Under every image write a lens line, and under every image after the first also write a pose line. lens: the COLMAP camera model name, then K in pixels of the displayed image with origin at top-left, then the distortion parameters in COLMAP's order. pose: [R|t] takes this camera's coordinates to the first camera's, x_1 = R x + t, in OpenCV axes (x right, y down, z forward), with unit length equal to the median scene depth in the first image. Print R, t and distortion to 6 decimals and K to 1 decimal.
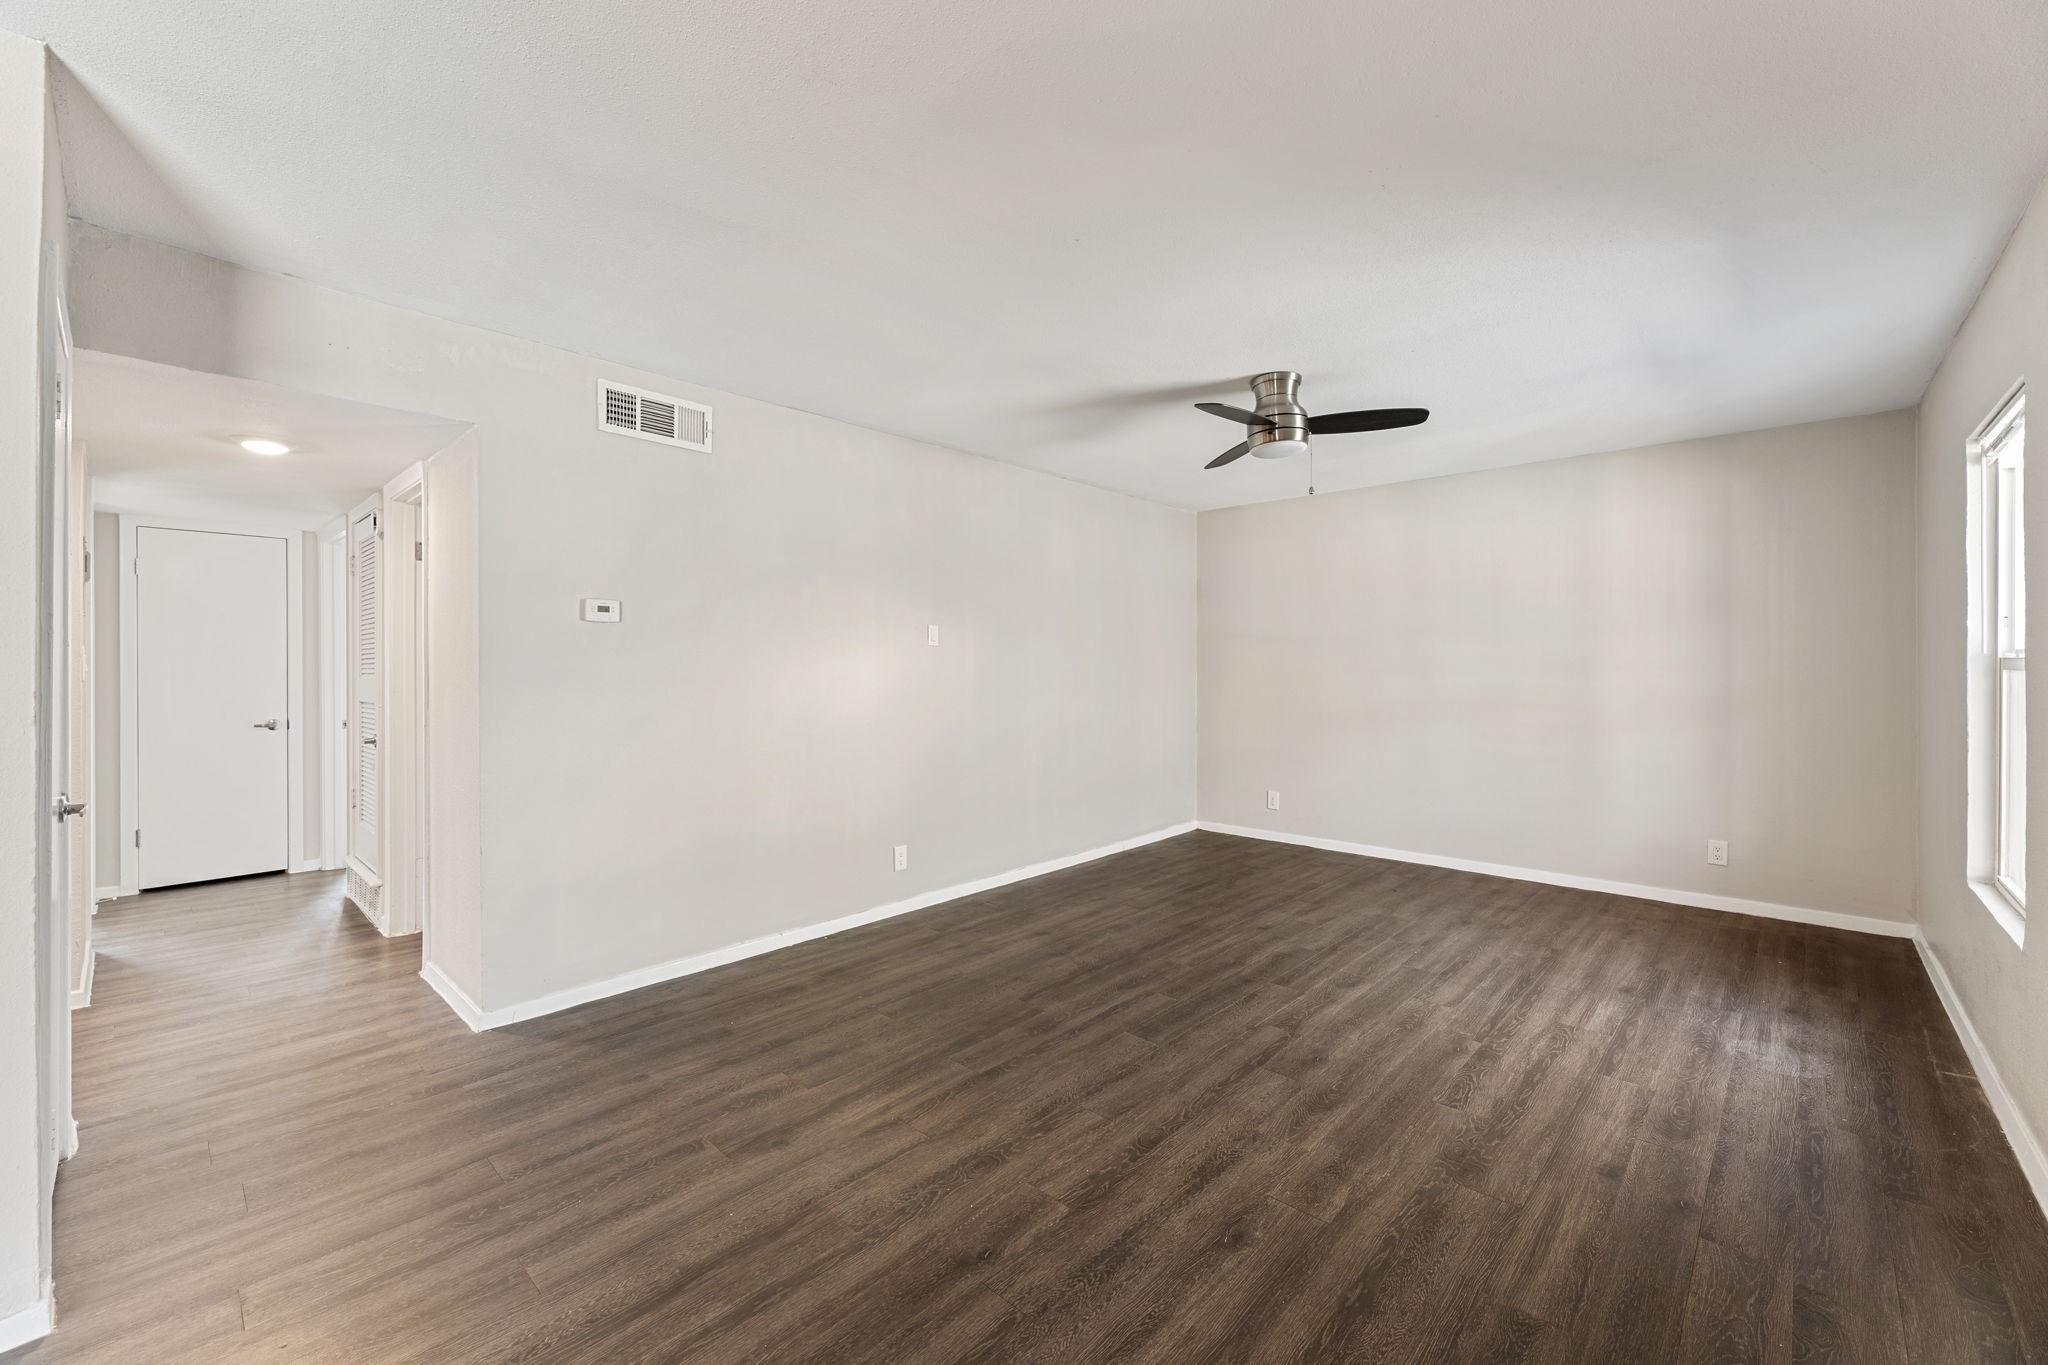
lens RADIAL K [[821.0, 0, 1026.1], [0, 821.0, 672.1], [0, 0, 1]] dist [-0.000476, -0.000485]
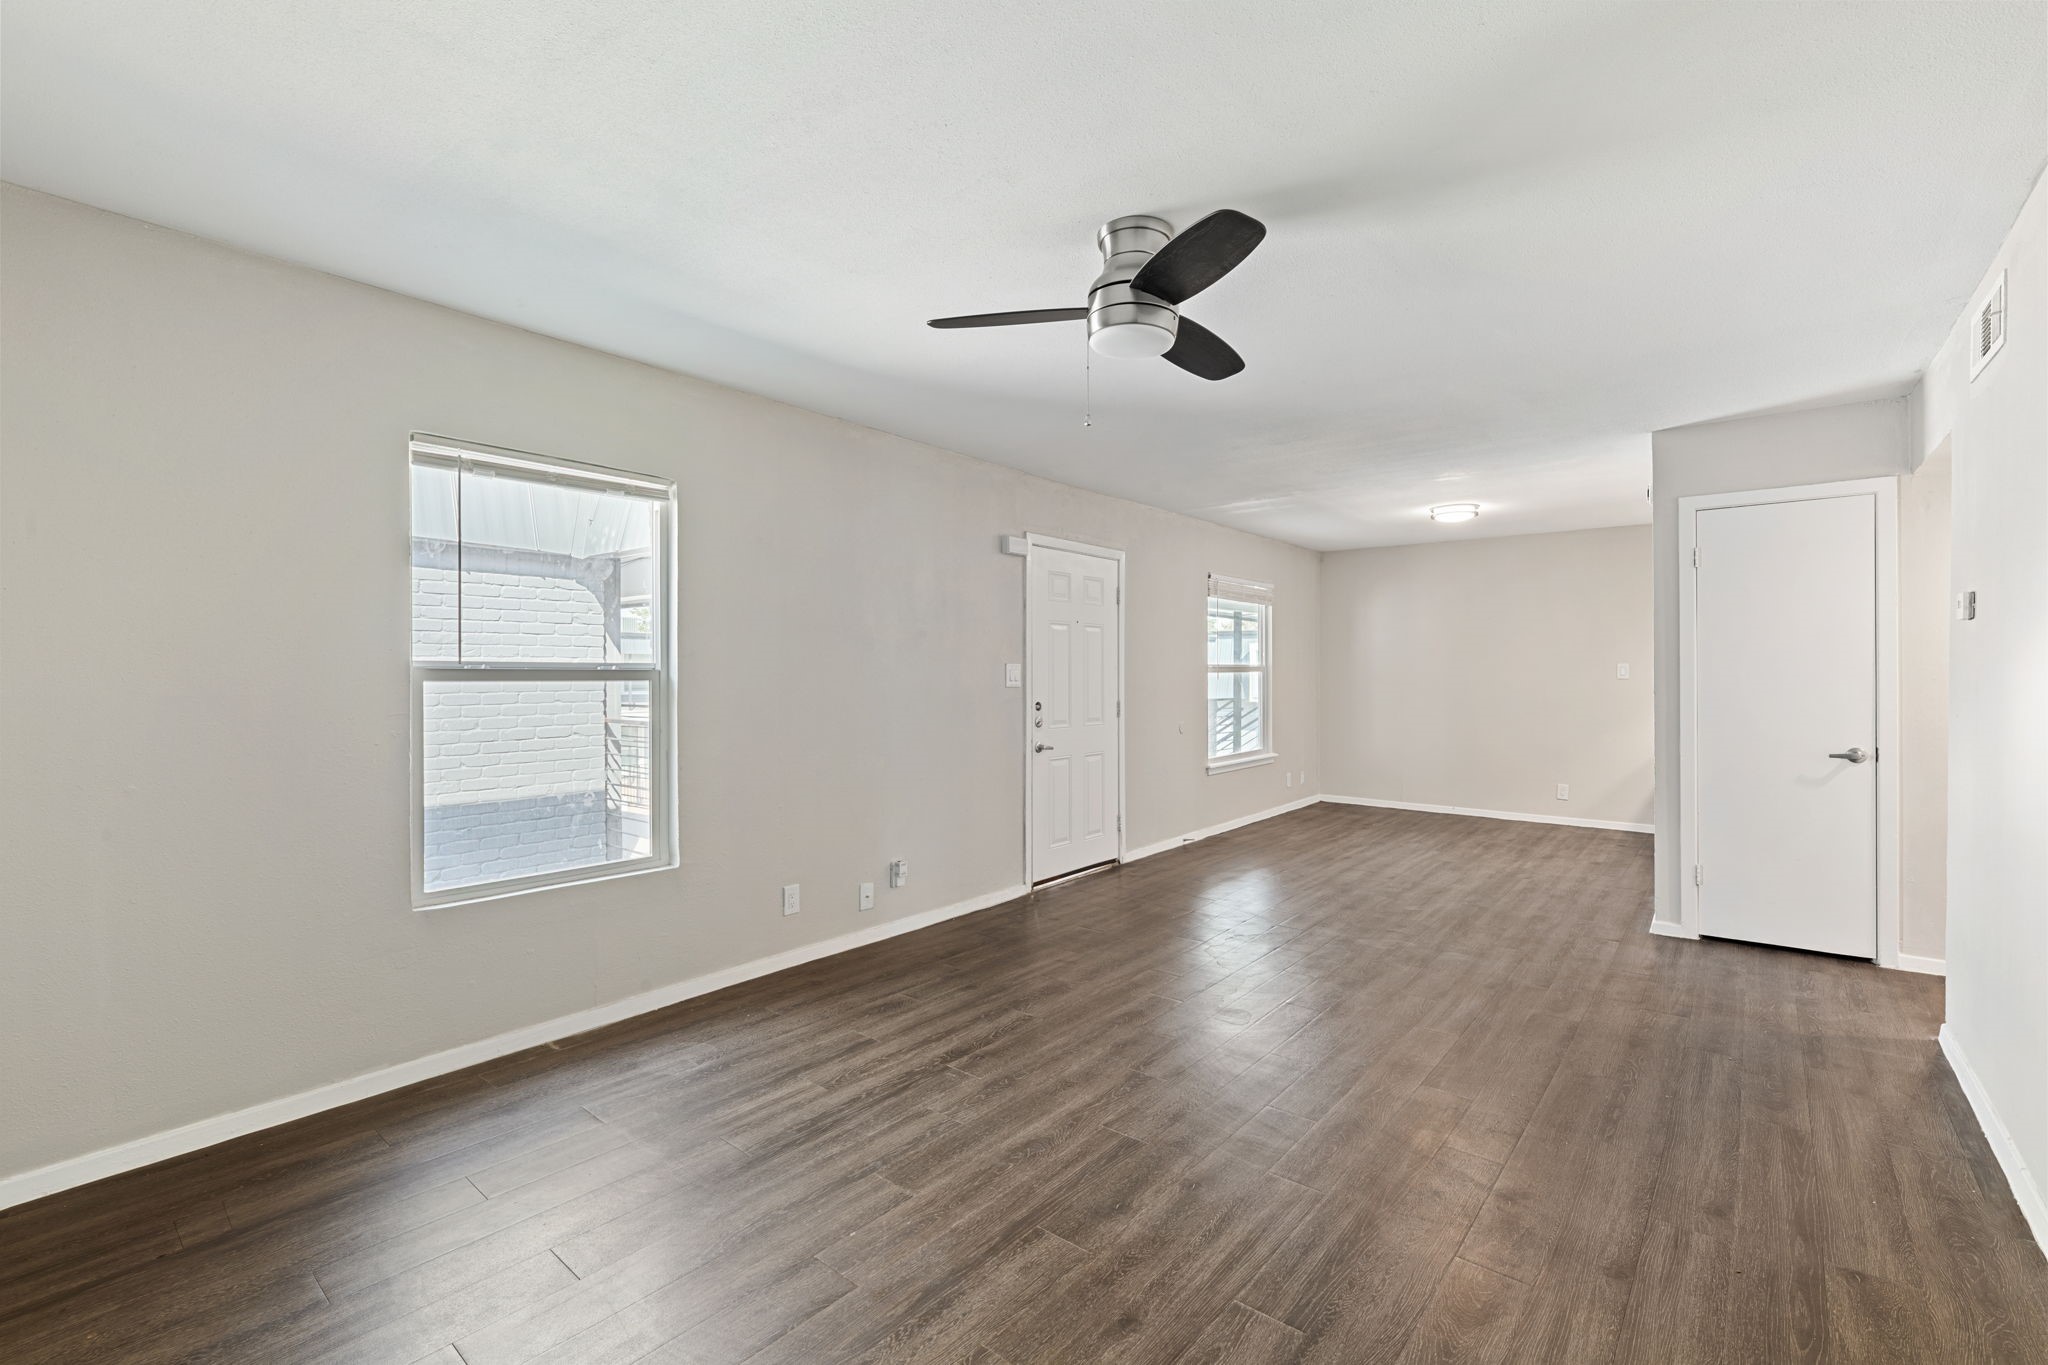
lens RADIAL K [[821.0, 0, 1026.1], [0, 821.0, 672.1], [0, 0, 1]] dist [-0.000476, -0.000485]
pose [[-0.998967, 0.002884, -0.045347, 0.505865], [0.002601, 0.999977, 0.006301, -0.020214], [0.045364, 0.006176, -0.998951, 1.980561]]
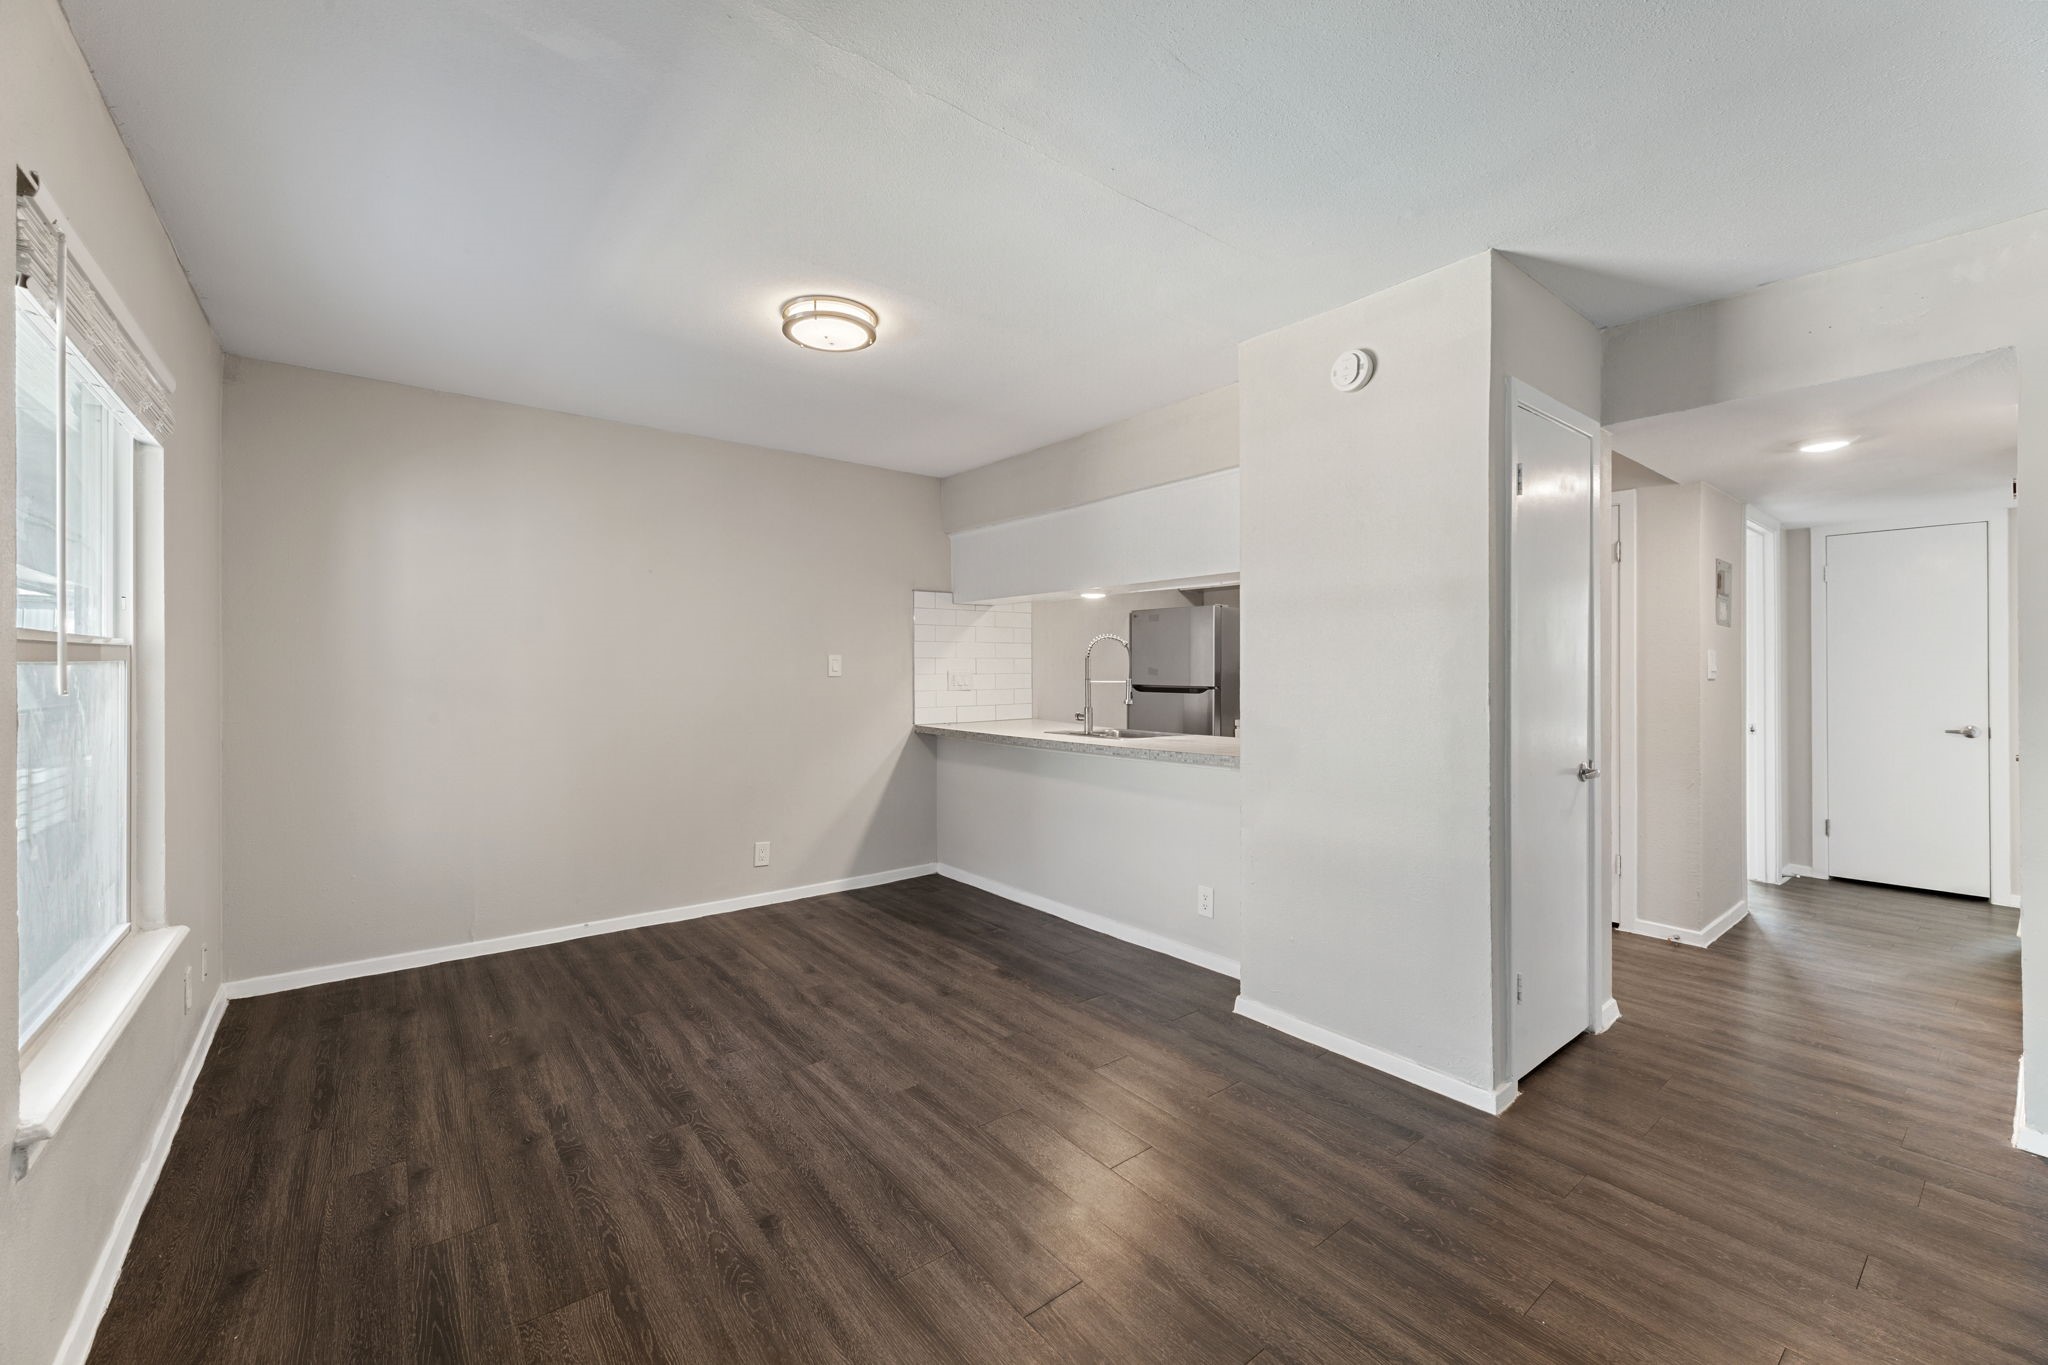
lens RADIAL K [[821.0, 0, 1026.1], [0, 821.0, 672.1], [0, 0, 1]] dist [-0.000476, -0.000485]
pose [[-0.157638, 0.004426, -0.987487, 0.227901], [-0.006960, 0.999960, 0.005593, 0.001510], [0.987472, 0.007755, -0.157601, 0.218248]]
